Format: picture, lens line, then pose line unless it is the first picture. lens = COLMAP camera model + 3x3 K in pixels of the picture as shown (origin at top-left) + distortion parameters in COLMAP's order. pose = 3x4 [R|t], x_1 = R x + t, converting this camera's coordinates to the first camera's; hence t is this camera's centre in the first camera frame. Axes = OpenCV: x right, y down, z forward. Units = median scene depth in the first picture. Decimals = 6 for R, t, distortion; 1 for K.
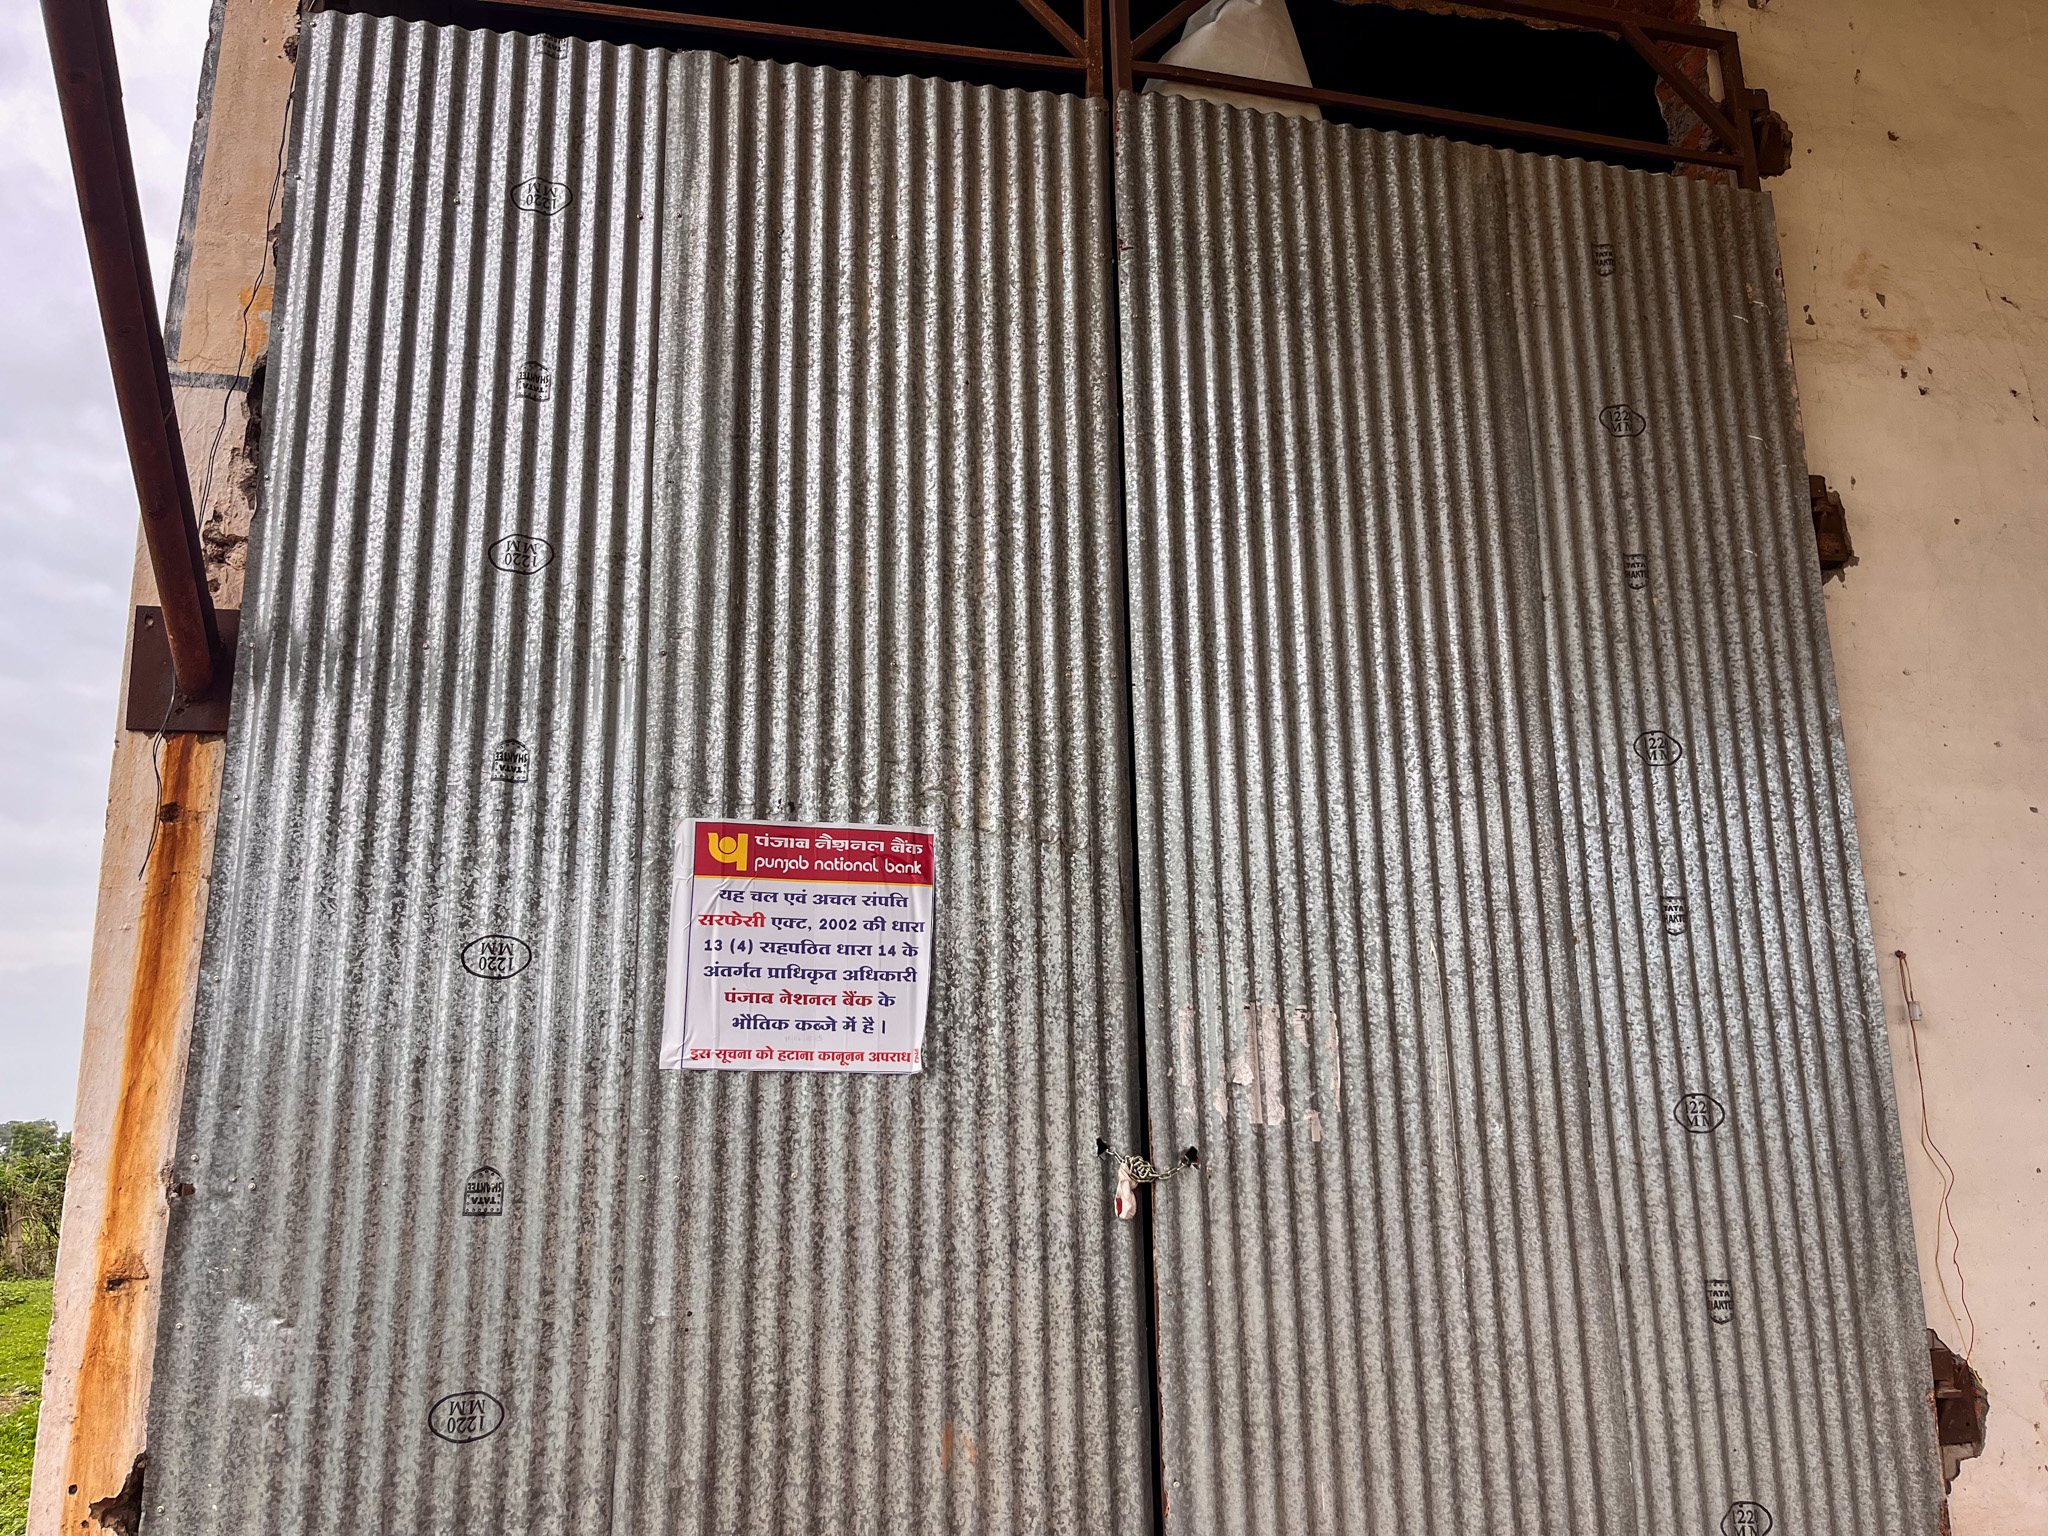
lens RADIAL K [[1536.3, 0, 1014.5], [0, 1536.3, 765.6], [0, 0, 1]] dist [0.062725, -0.085502]
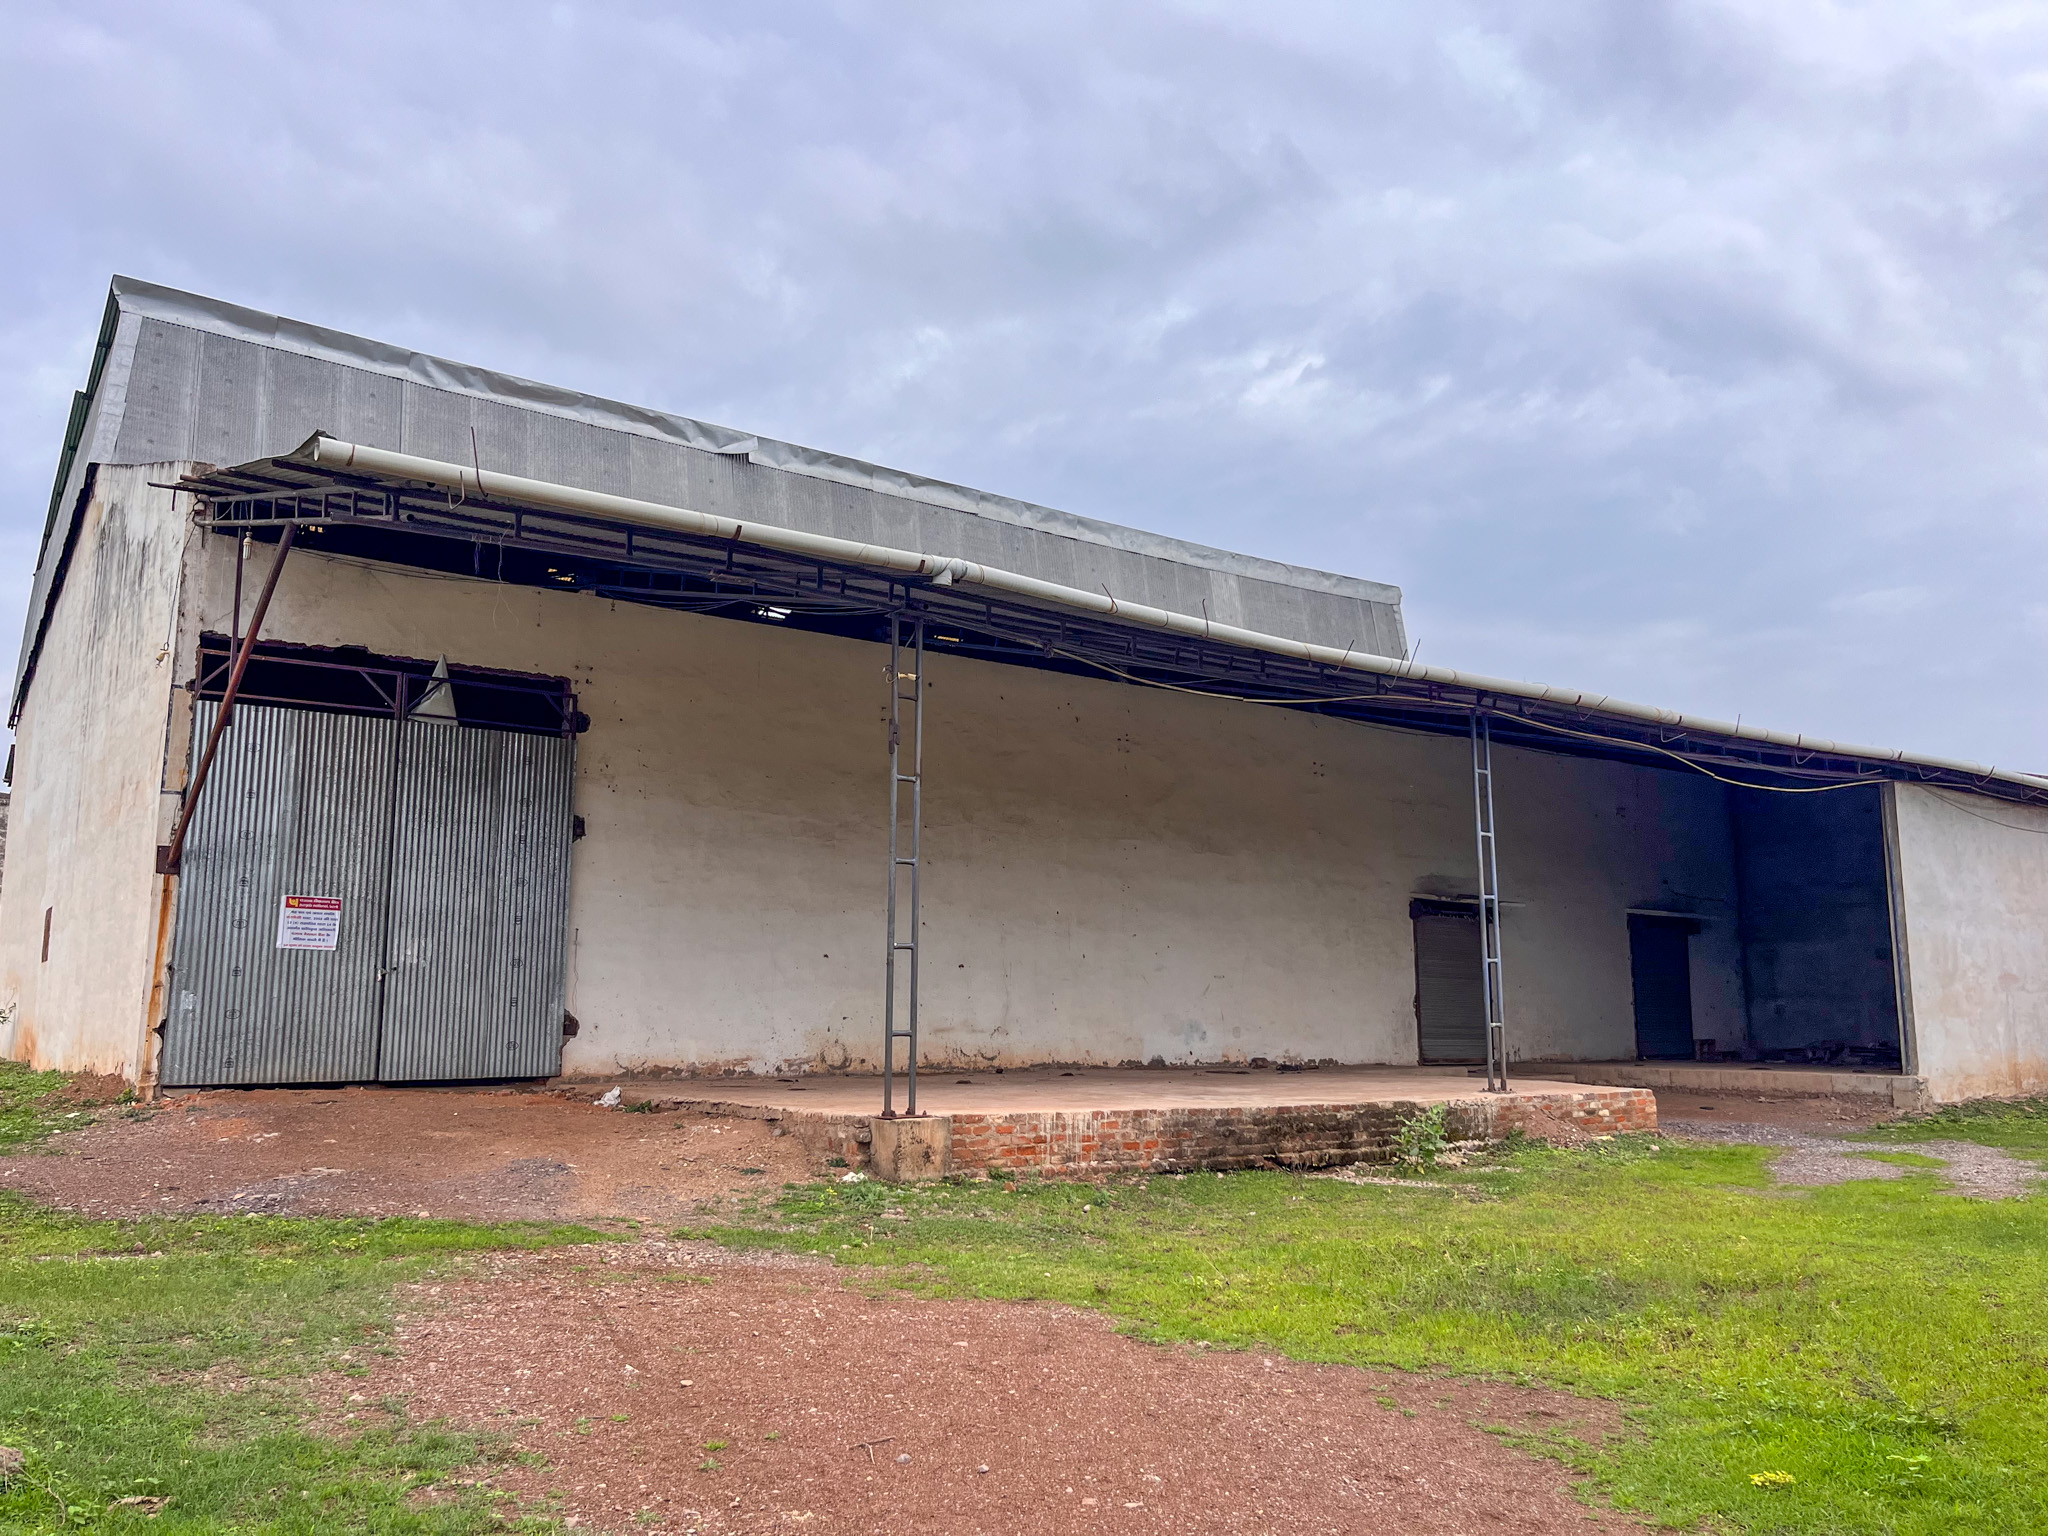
lens RADIAL K [[1536.3, 0, 1026.2], [0, 1536.3, 775.8], [0, 0, 1]] dist [0.062725, -0.085502]
pose [[0.911862, 0.077188, 0.403175, -0.084890], [-0.111575, 0.991791, 0.062470, -0.864344], [-0.395044, -0.101948, 0.912988, -4.120885]]
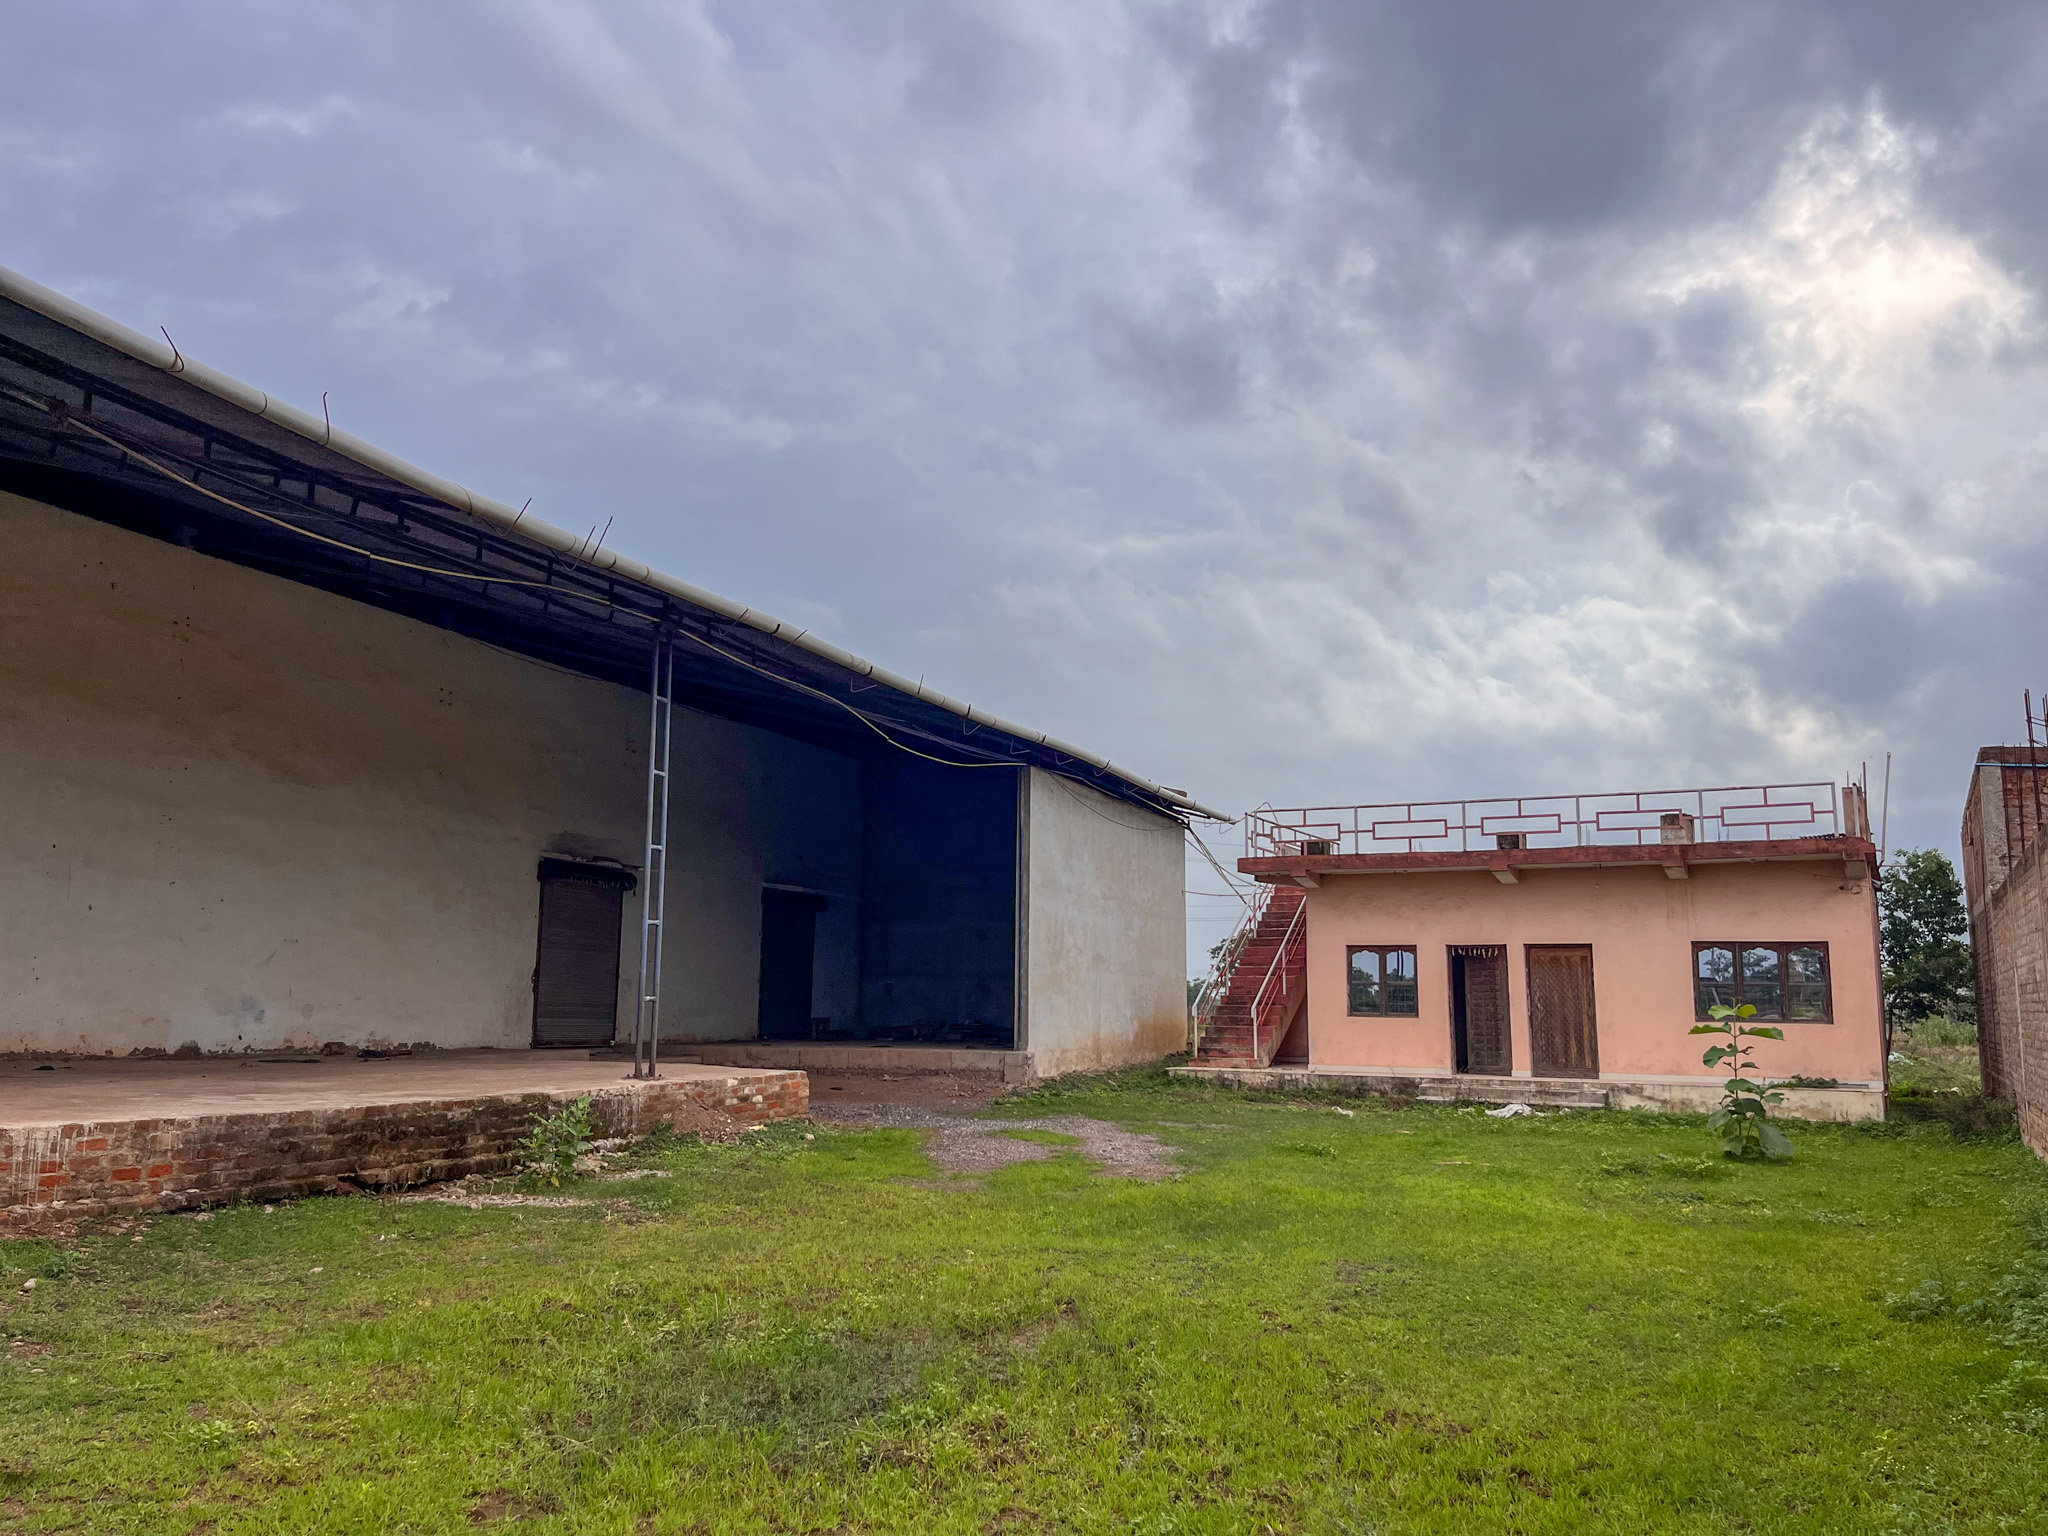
lens RADIAL K [[1536.3, 0, 1021.2], [0, 1536.3, 762.4], [0, 0, 1]] dist [0.062725, -0.085502]
pose [[0.549734, 0.147035, 0.822298, 0.369571], [-0.216771, 0.975775, -0.029559, -0.651043], [-0.806724, -0.162001, 0.568289, -3.361960]]
